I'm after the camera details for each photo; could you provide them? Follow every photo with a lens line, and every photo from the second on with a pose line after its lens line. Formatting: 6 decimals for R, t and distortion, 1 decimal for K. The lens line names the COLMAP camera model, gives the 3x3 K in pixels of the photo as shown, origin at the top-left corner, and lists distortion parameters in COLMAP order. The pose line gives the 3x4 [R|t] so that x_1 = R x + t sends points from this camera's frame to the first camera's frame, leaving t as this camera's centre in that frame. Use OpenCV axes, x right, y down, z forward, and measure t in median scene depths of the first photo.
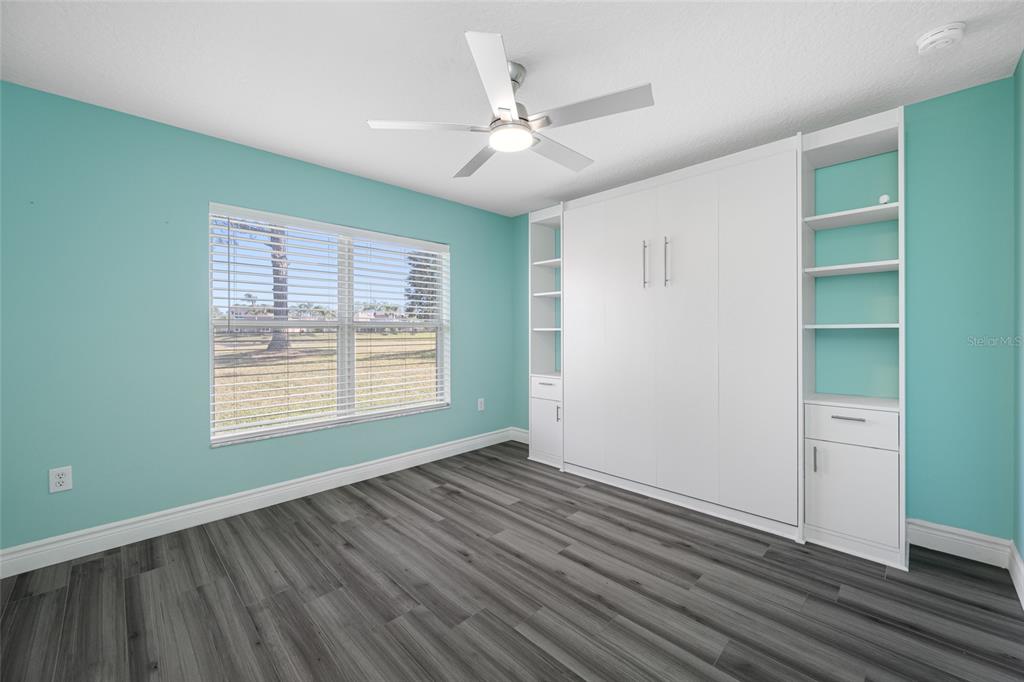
lens RADIAL K [[407.5, 0, 509.8], [0, 407.5, 335.4], [0, 0, 1]] dist [-0.000705, 0.000252]
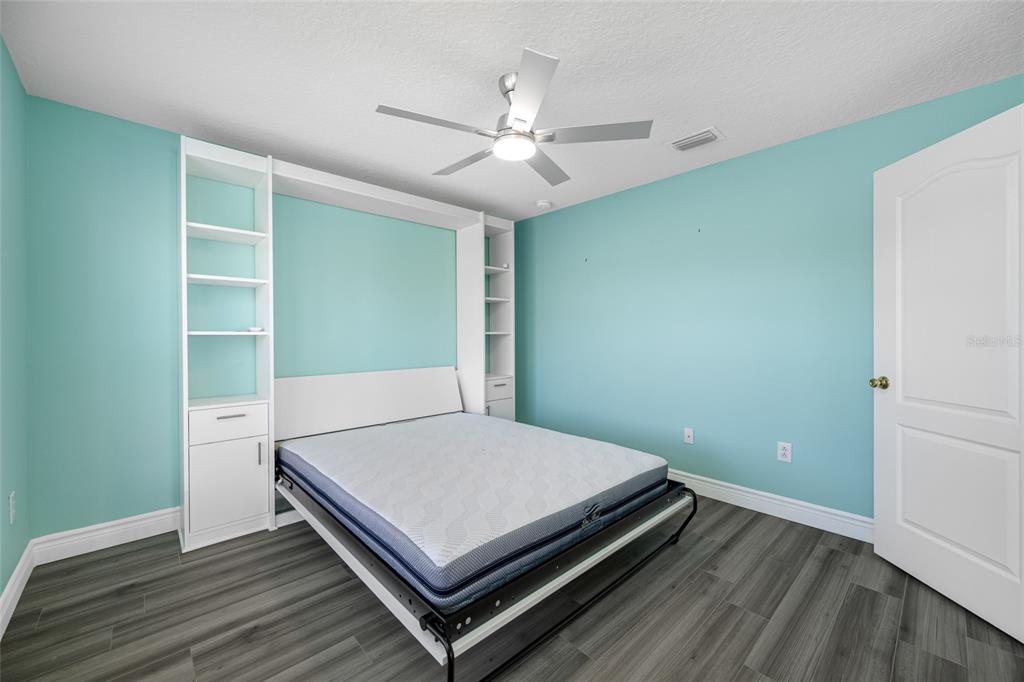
lens RADIAL K [[404.7, 0, 516.4], [0, 404.7, 341.1], [0, 0, 1]] dist [0.000920, 0.000193]
pose [[0.025210, -0.013315, 0.999594, -0.592566], [0.010659, 0.999858, 0.013050, -0.006364], [-0.999625, 0.010326, 0.025348, 0.563626]]
